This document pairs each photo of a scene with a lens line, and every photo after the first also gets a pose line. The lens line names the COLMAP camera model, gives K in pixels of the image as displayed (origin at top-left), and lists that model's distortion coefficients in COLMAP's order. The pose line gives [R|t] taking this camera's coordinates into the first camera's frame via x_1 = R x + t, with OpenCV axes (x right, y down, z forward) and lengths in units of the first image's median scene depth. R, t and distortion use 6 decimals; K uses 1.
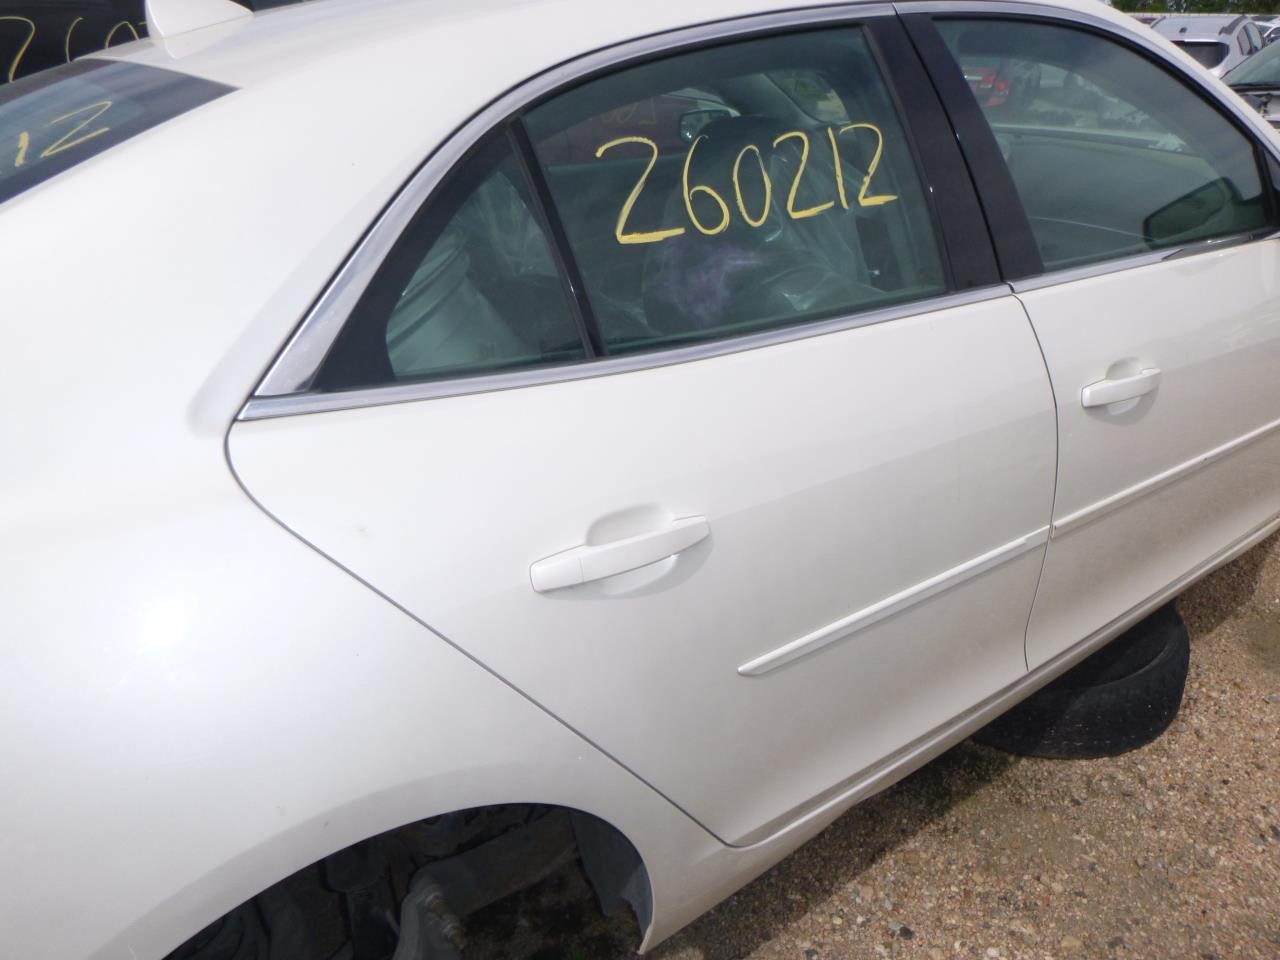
lens RADIAL K [[994.7, 0, 640.0], [0, 994.7, 480.0], [0, 0, 1]] dist [-0.000561, -0.024634]
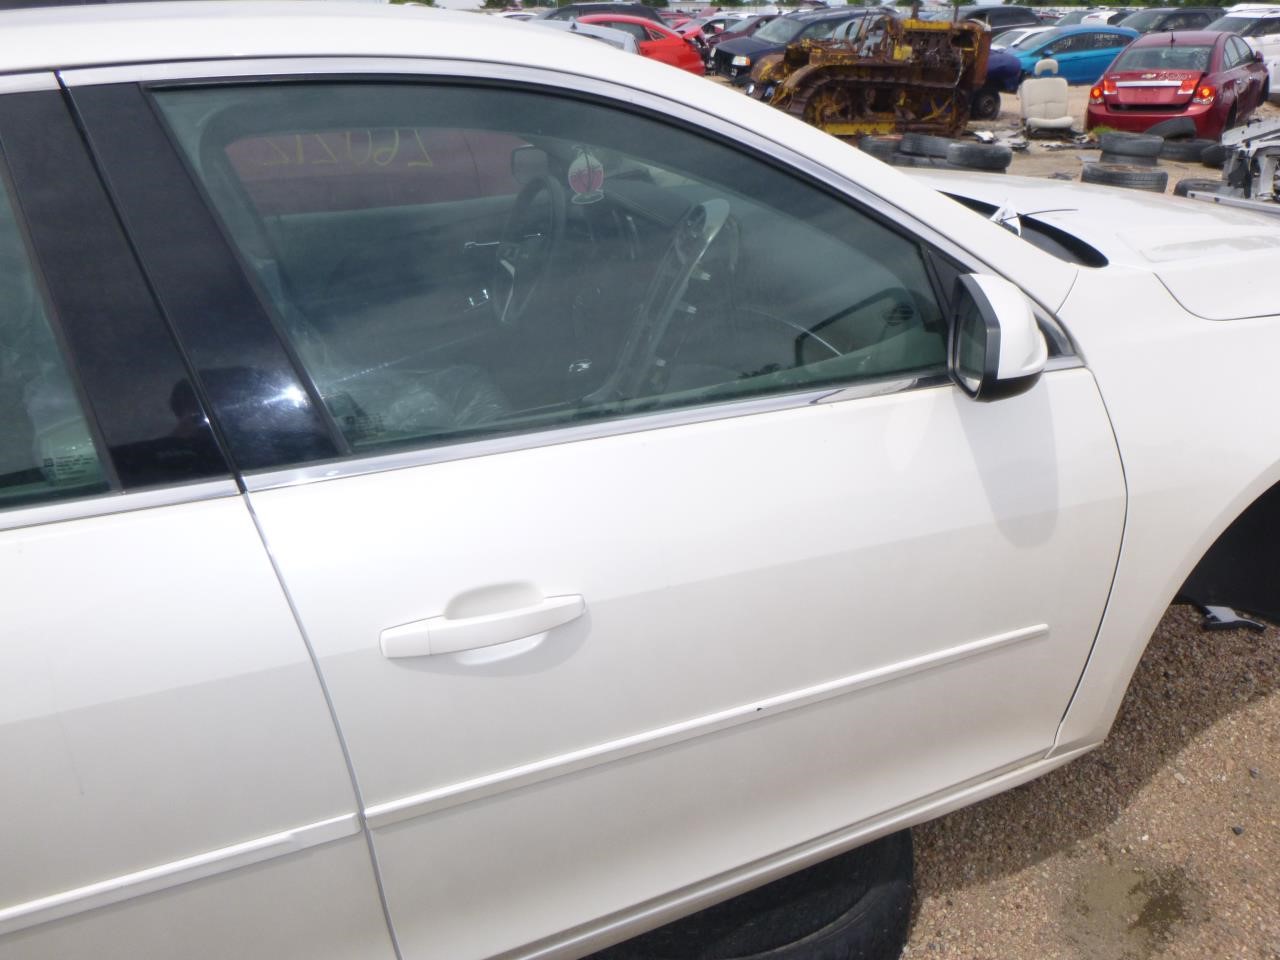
lens RADIAL K [[994.7, 0, 640.0], [0, 994.7, 480.0], [0, 0, 1]] dist [-0.000561, -0.024634]
pose [[0.973601, 0.092180, -0.208818, 0.517962], [-0.090452, 0.995741, 0.017830, -0.154080], [0.209572, 0.001529, 0.977792, 0.256993]]
